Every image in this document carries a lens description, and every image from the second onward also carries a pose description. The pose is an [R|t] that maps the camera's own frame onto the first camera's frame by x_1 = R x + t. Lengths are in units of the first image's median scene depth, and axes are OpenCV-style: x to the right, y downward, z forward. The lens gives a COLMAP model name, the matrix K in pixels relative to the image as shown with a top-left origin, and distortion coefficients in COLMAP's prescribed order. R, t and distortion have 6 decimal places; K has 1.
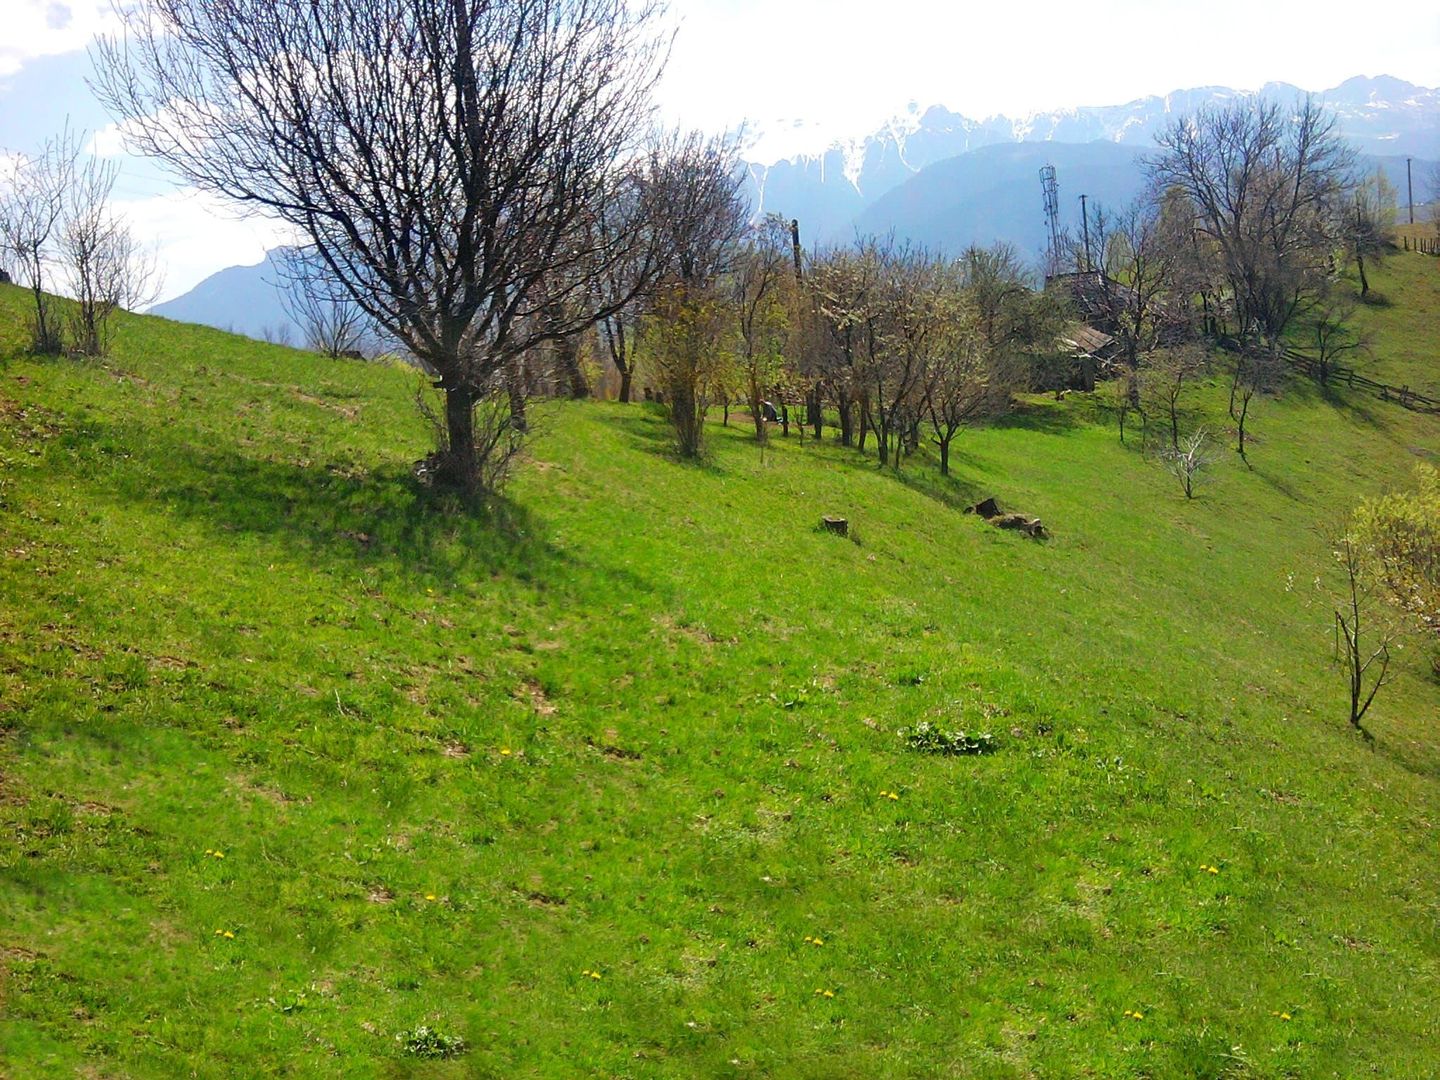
lens RADIAL K [[1675.7, 0, 720.0], [0, 1675.7, 540.0], [0, 0, 1]] dist [-0.034552, 0.027752]
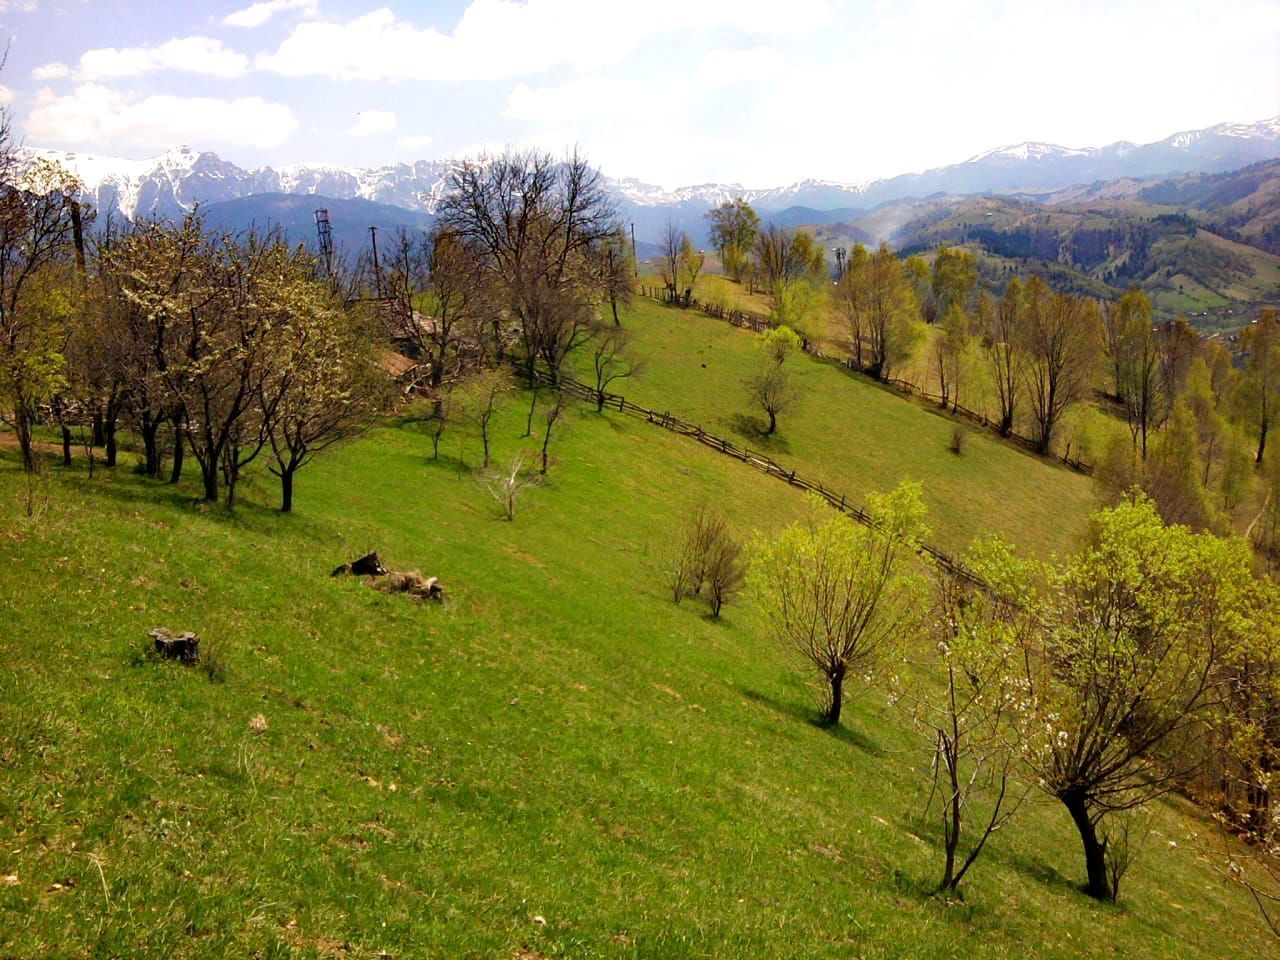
lens RADIAL K [[1303.3, 0, 610.3], [0, 1303.3, 448.7], [0, 0, 1]] dist [0.086512, -0.005544]
pose [[0.906913, 0.005279, 0.421285, 0.006304], [0.020412, 0.998197, -0.056450, -0.017801], [-0.420824, 0.059794, 0.905170, 0.210471]]
